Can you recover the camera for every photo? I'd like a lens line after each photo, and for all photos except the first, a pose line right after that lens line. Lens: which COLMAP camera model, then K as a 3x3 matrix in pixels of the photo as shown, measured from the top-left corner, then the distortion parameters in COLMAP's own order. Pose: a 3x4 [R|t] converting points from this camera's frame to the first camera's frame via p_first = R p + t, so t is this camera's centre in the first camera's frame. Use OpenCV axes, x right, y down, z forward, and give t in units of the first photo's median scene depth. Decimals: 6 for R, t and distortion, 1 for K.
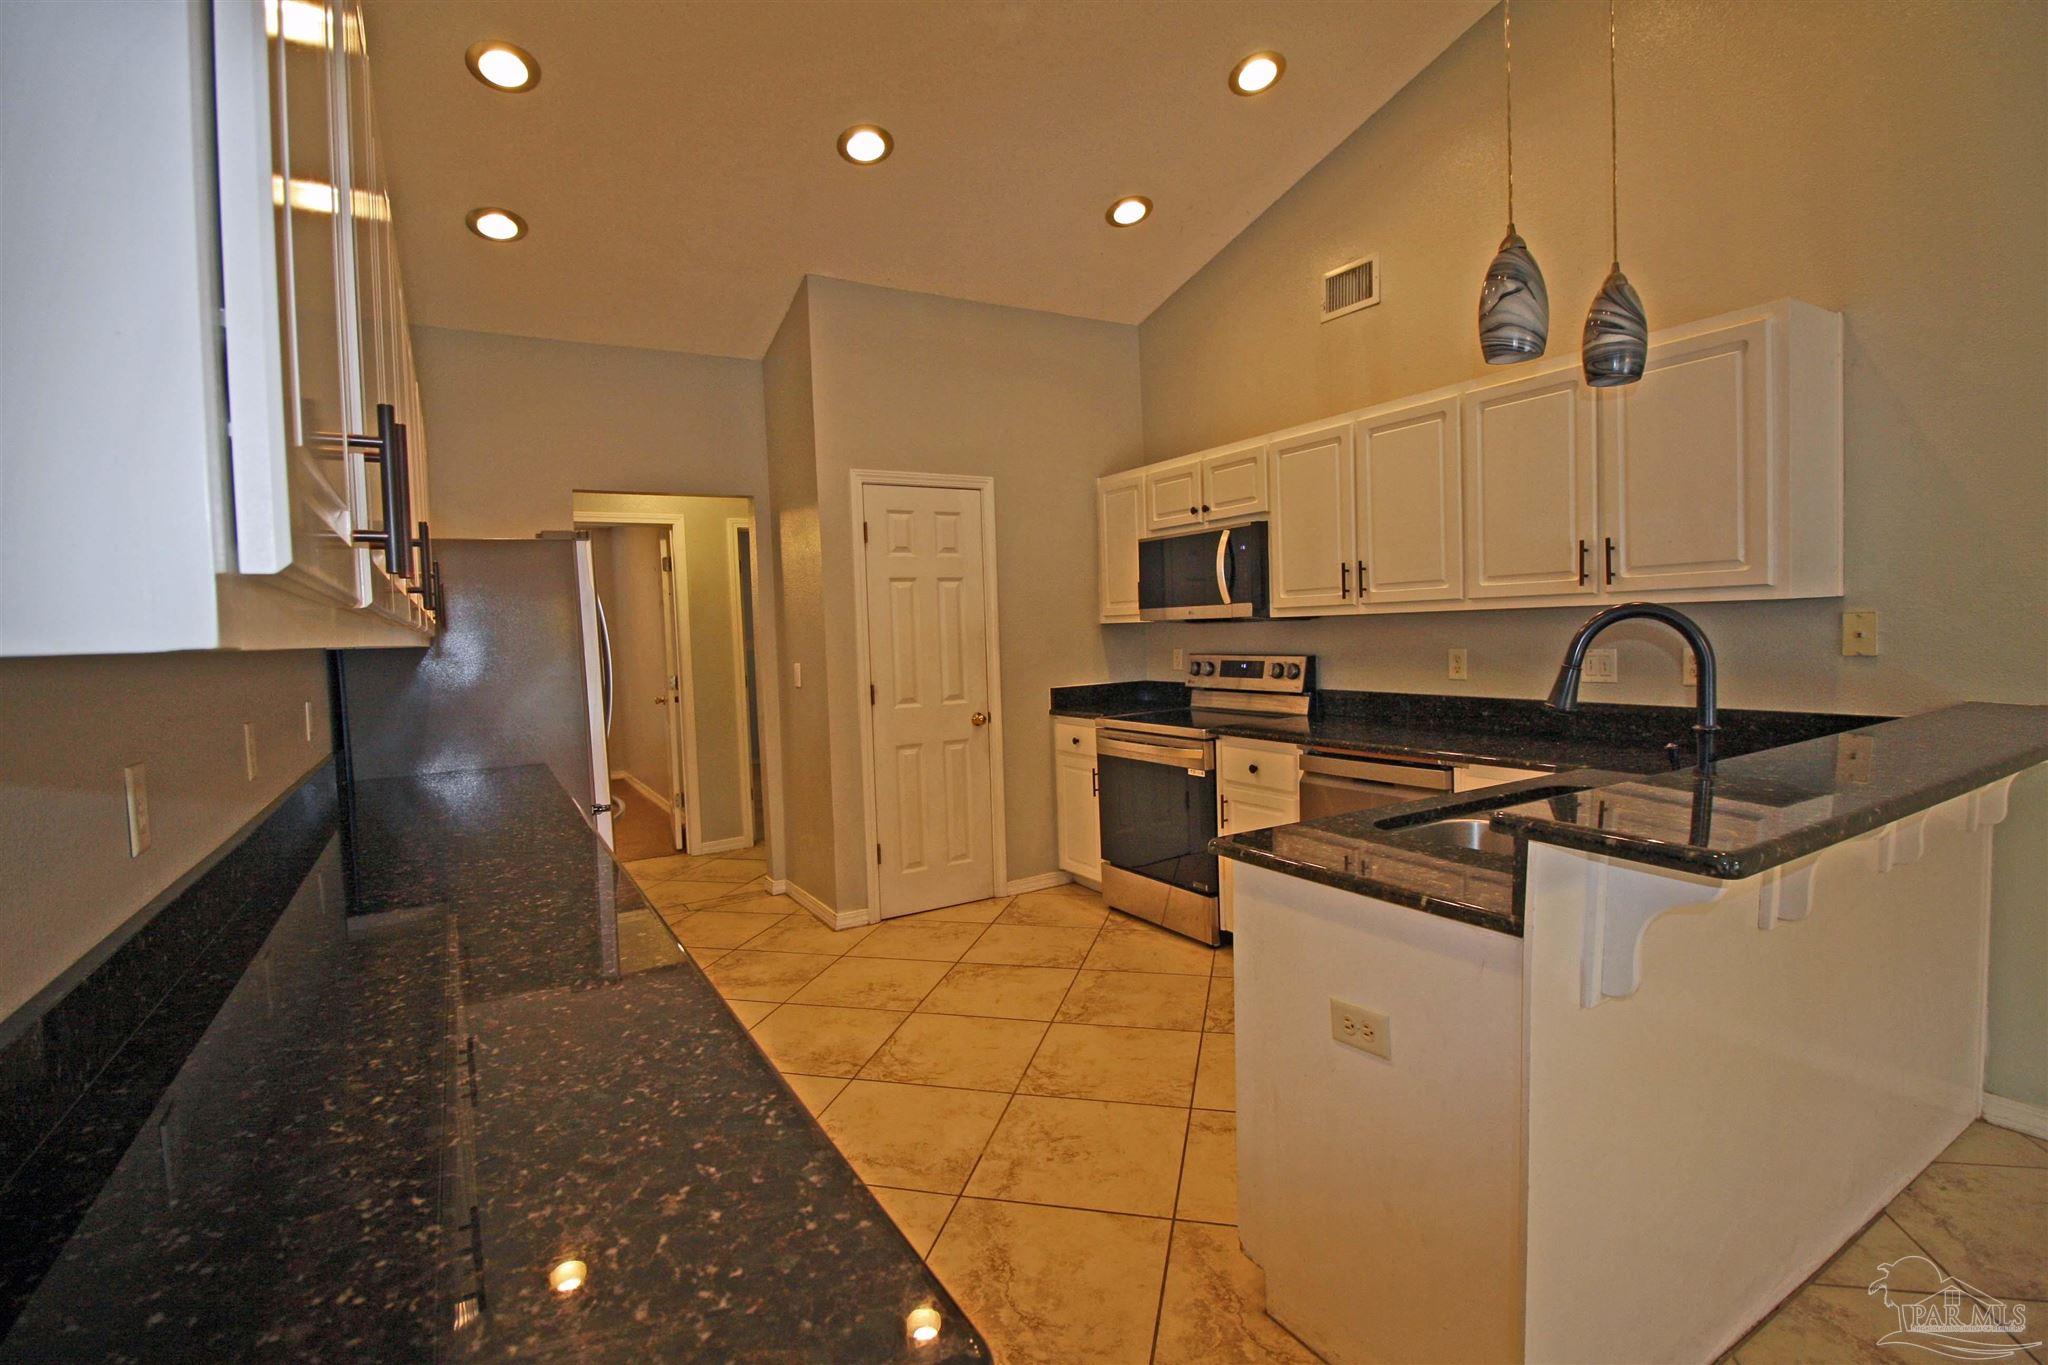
lens RADIAL K [[955.8, 0, 1024.2], [0, 955.8, 682.1], [0, 0, 1]] dist [-0.000751, -0.012784]
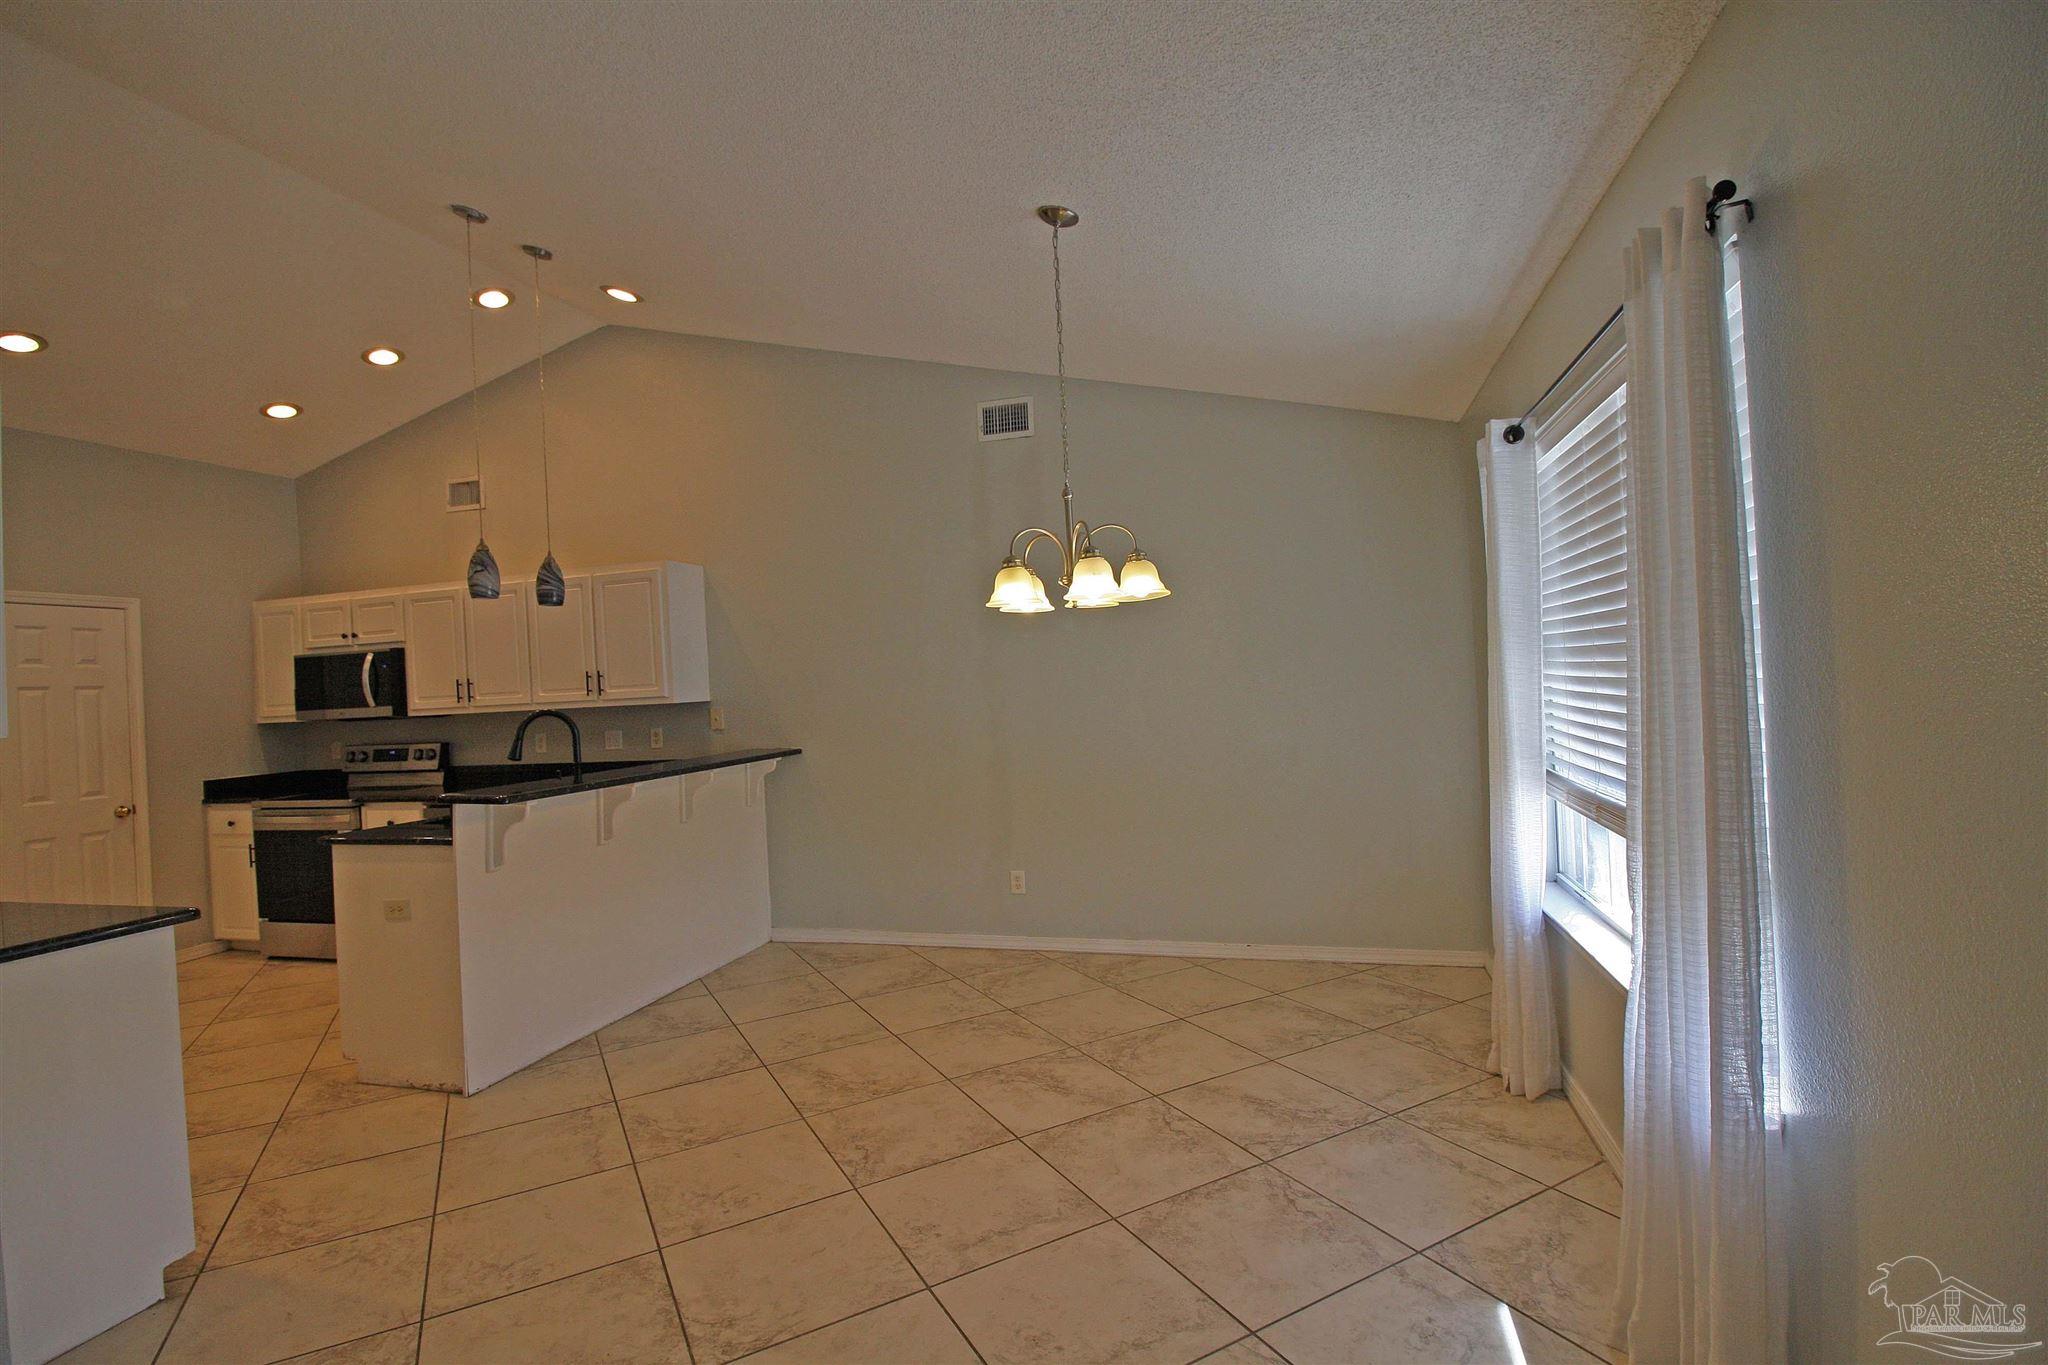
lens RADIAL K [[955.8, 0, 1024.9], [0, 955.8, 680.3], [0, 0, 1]] dist [-0.000751, -0.012784]
pose [[0.732607, 0.002108, 0.680648, -0.028779], [0.062076, 0.995621, -0.069898, 0.031459], [-0.677815, 0.093460, 0.729268, -0.593202]]
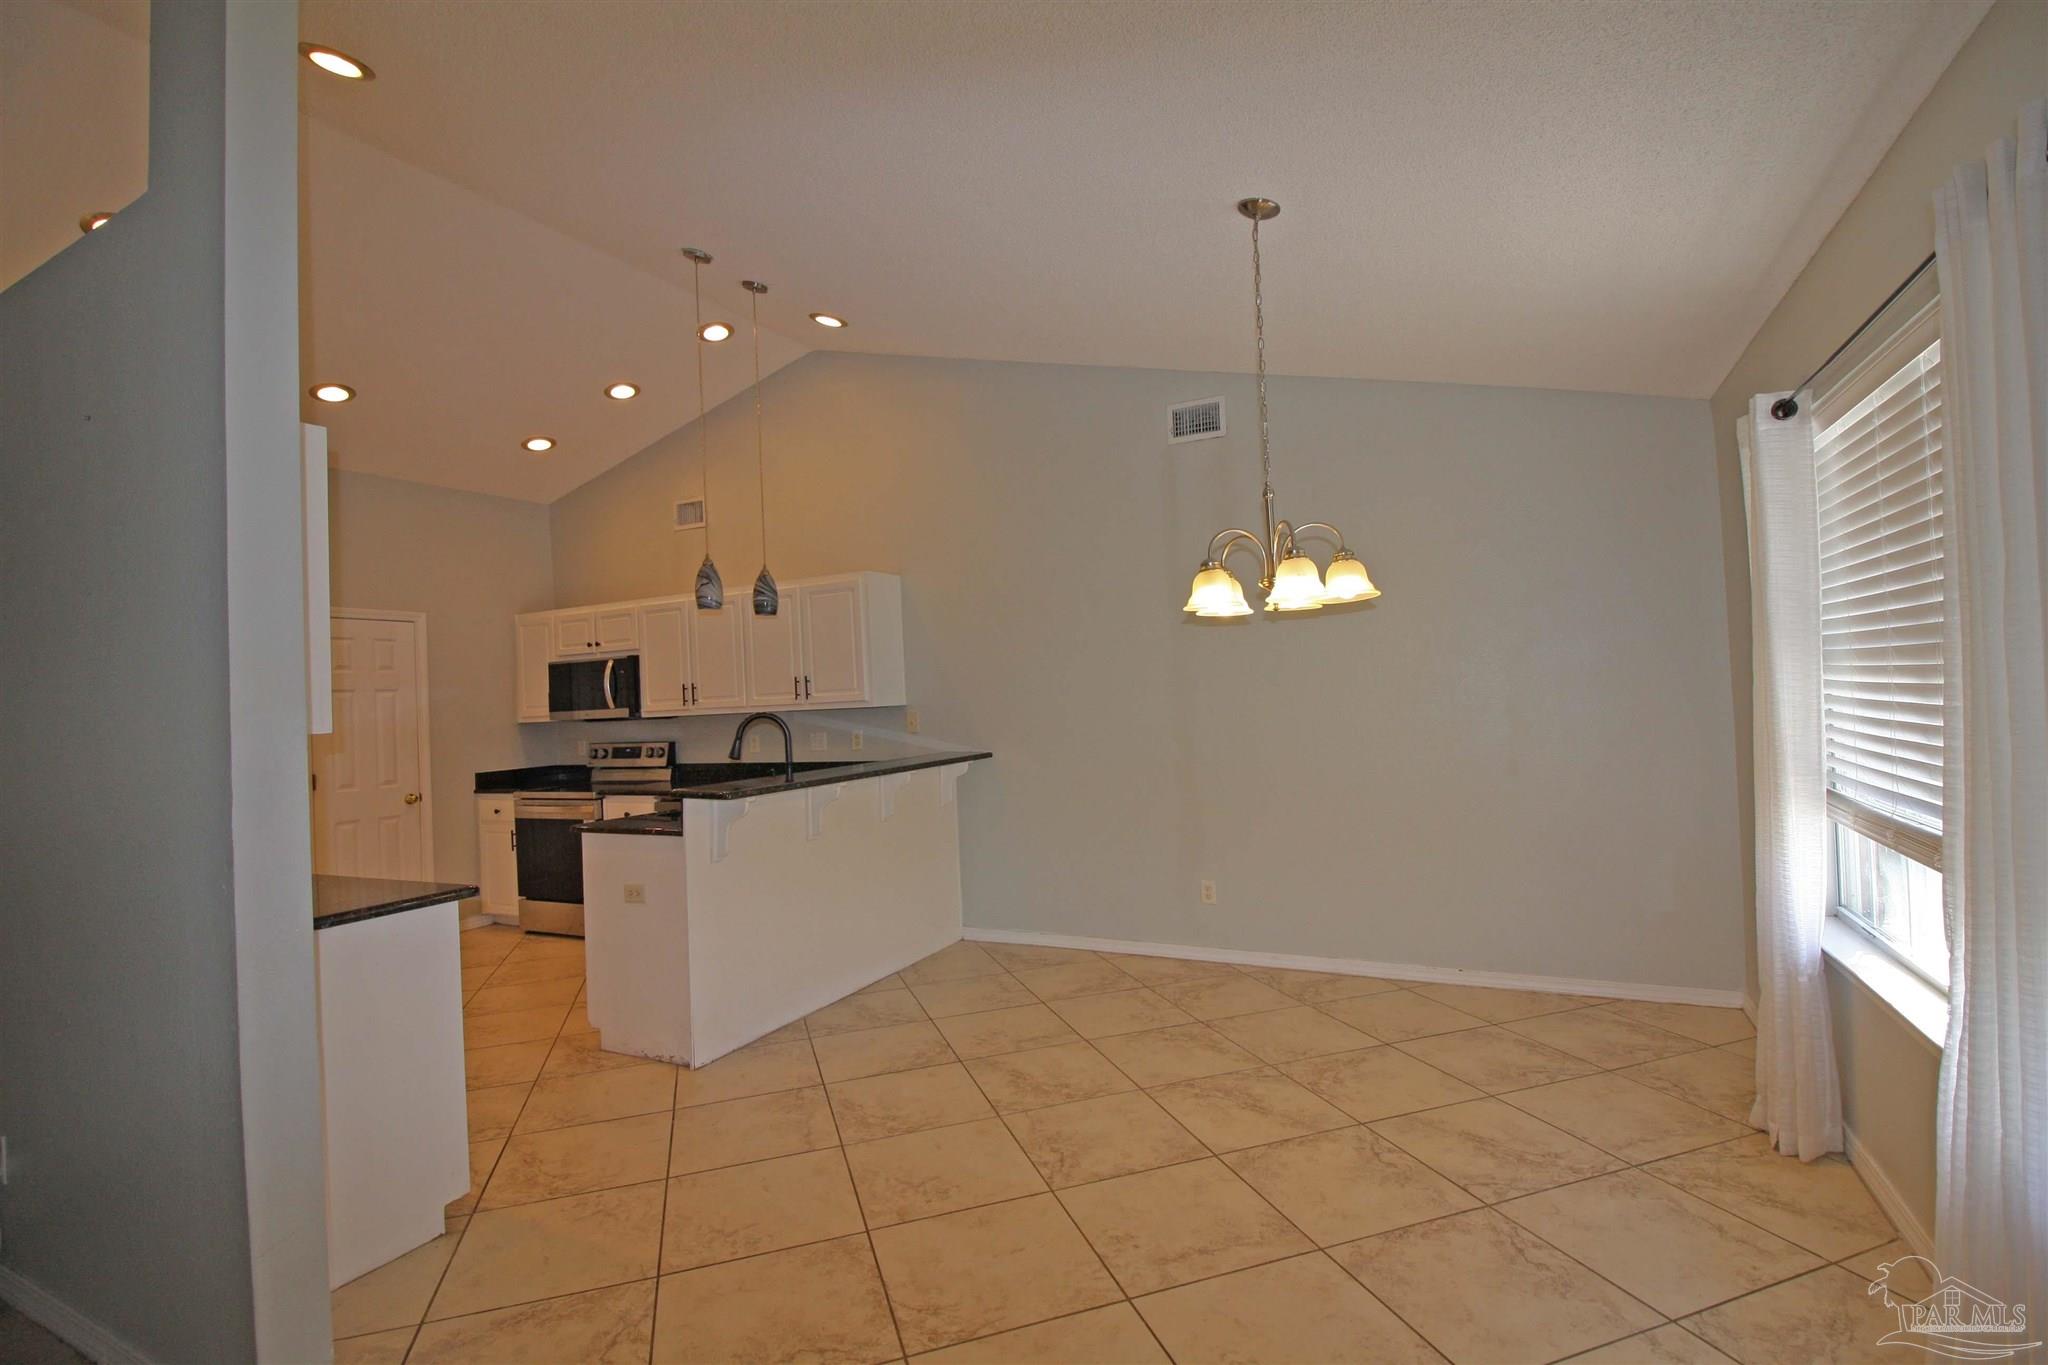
lens RADIAL K [[955.8, 0, 1024.7], [0, 955.8, 680.3], [0, 0, 1]] dist [-0.000751, -0.012784]
pose [[0.846622, 0.007211, 0.532145, -0.035811], [0.045748, 0.995221, -0.086269, 0.031233], [-0.530224, 0.097382, 0.842246, -0.583710]]
